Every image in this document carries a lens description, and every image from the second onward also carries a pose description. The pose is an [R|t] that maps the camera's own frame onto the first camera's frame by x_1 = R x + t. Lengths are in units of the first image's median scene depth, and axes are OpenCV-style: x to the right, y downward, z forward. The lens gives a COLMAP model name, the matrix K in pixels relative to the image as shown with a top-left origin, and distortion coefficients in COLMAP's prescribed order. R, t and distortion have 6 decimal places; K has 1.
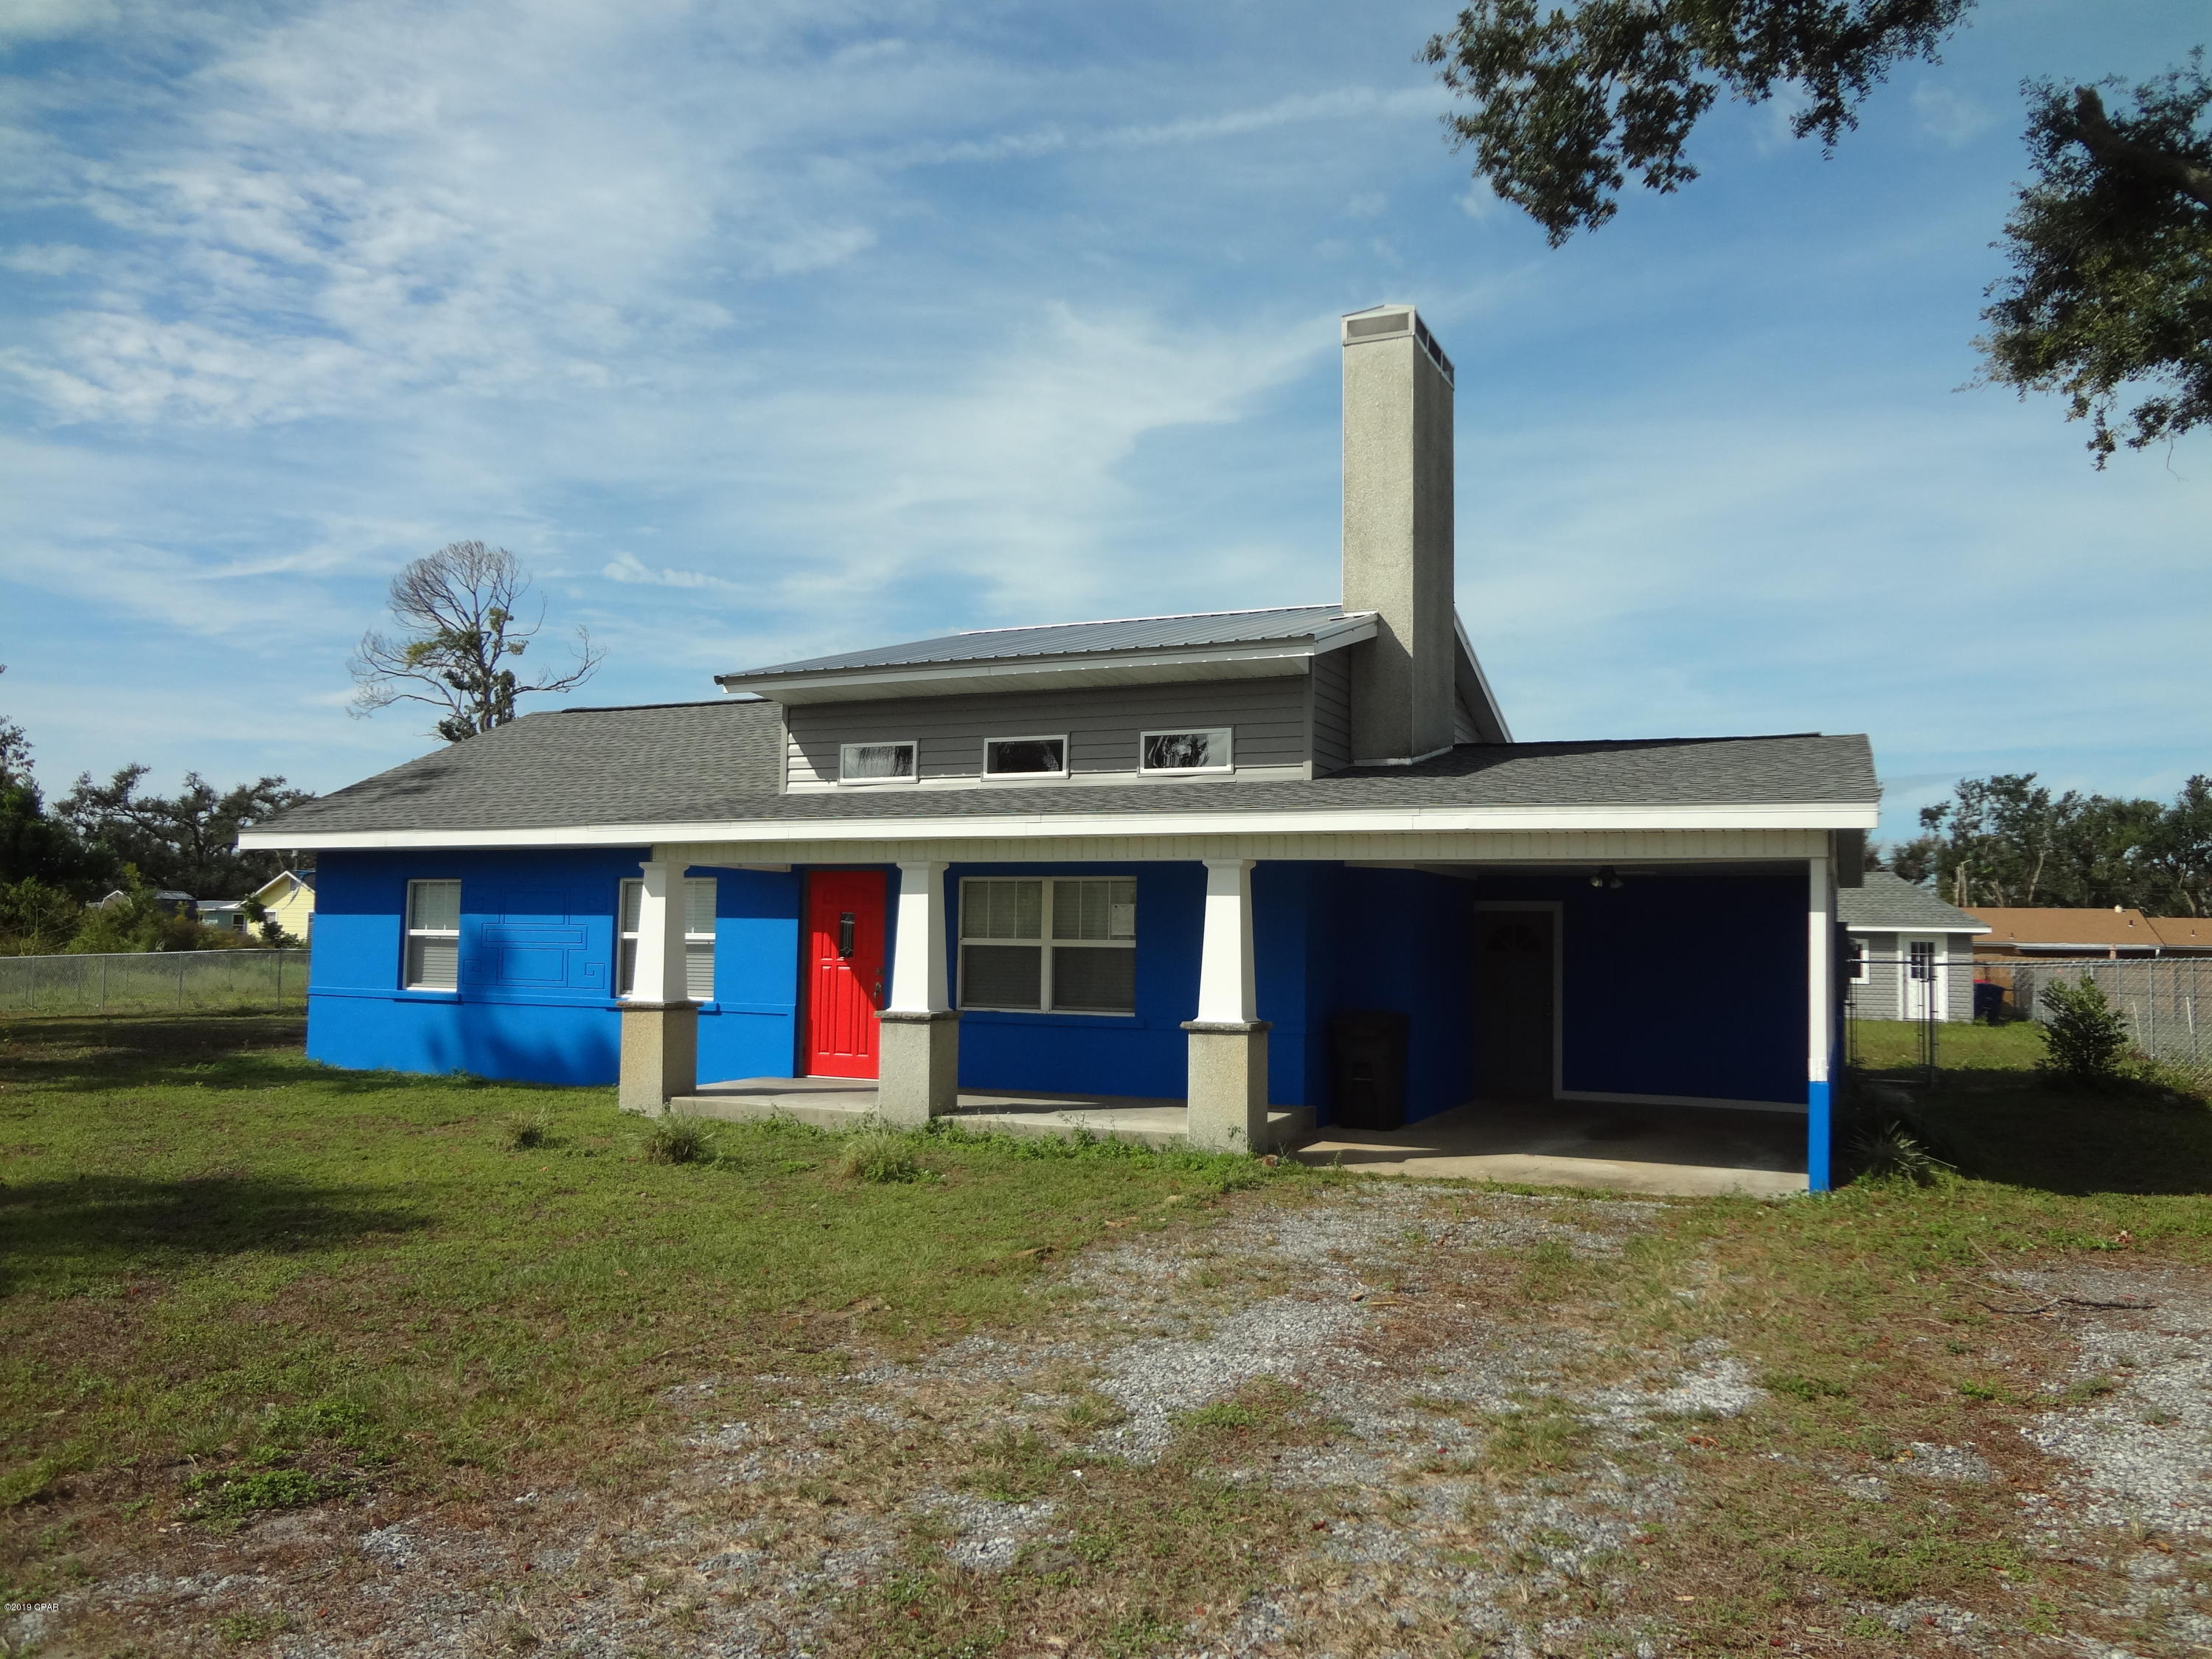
lens RADIAL K [[1718.1, 0, 1131.0], [0, 1718.1, 803.2], [0, 0, 1]] dist [-0.066991, -0.003089]
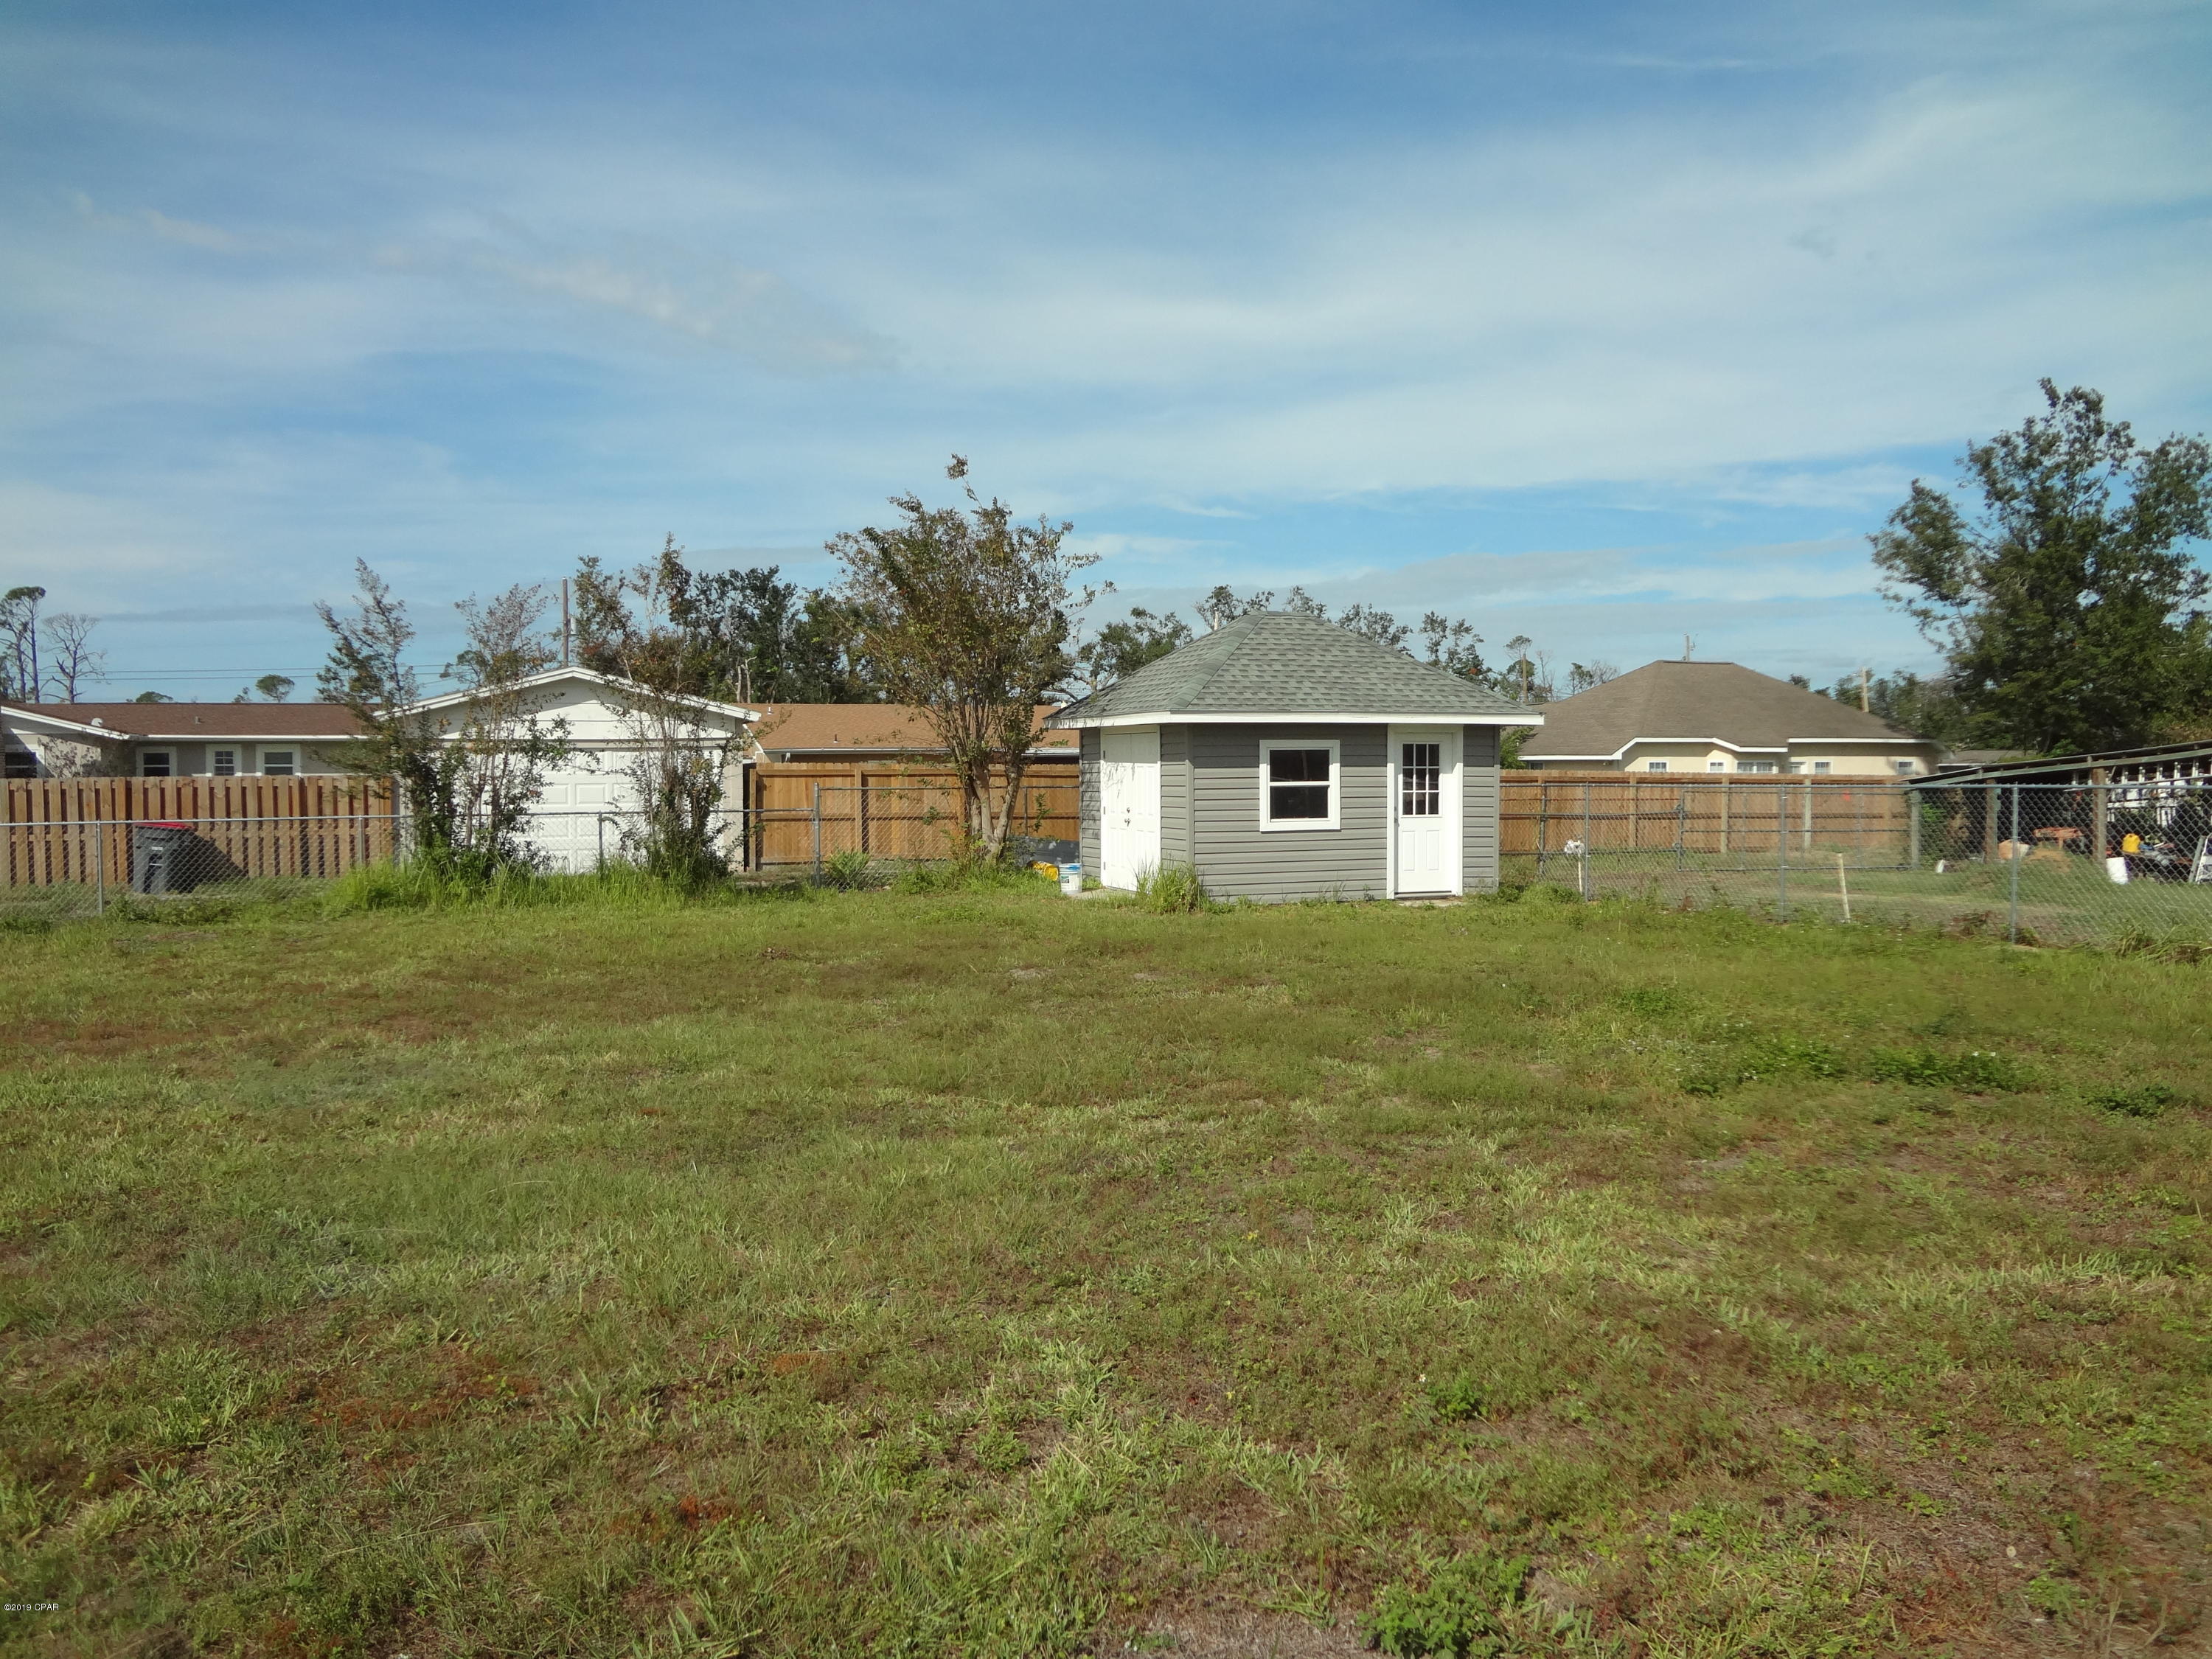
lens RADIAL K [[1575.8, 0, 1106.0], [0, 1575.8, 829.5], [0, 0, 1]] dist [-0.046584, 0.001472]
pose [[0.683287, -0.052889, 0.728232, 0.113692], [-0.043135, 0.992707, 0.112569, 0.127572], [-0.728874, -0.108329, 0.676023, 1.626706]]
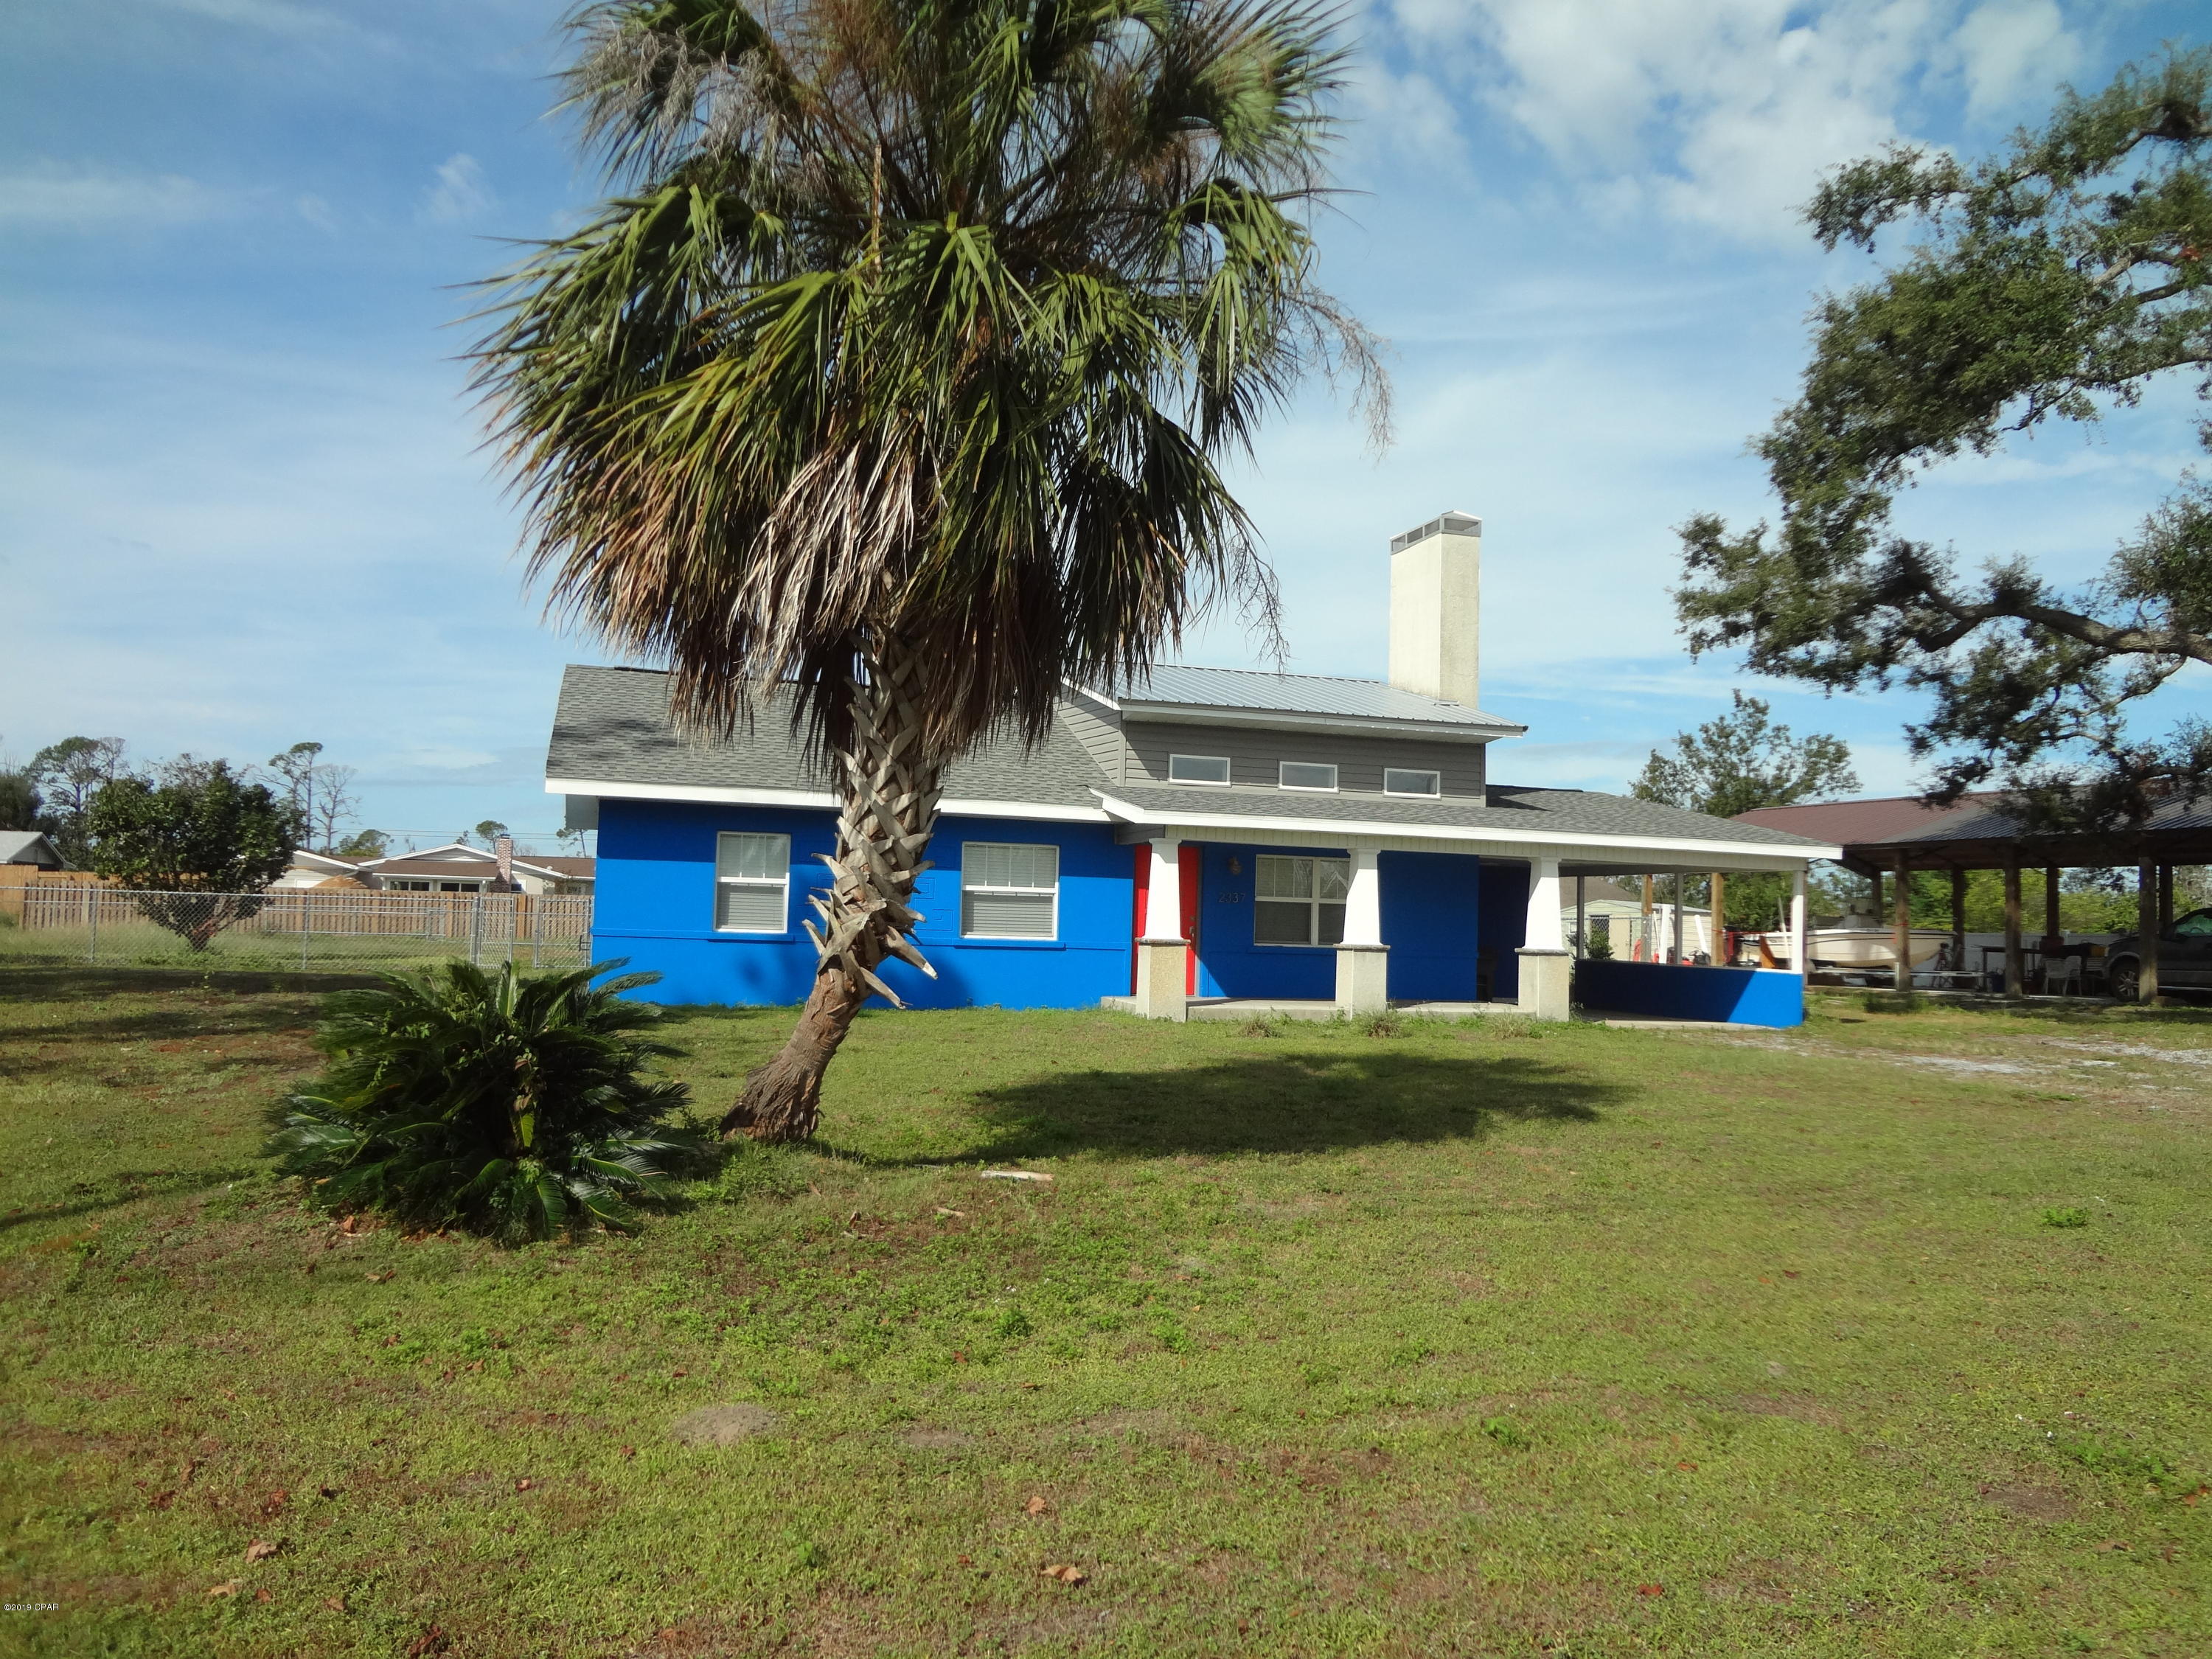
lens RADIAL K [[1678.9, 0, 1113.0], [0, 1678.9, 826.1], [0, 0, 1]] dist [-0.057367, 0.001211]
pose [[0.739812, 0.046137, 0.671229, -1.097467], [-0.075208, 0.997064, 0.014359, 0.007475], [-0.668597, -0.061105, 0.741111, 0.024378]]
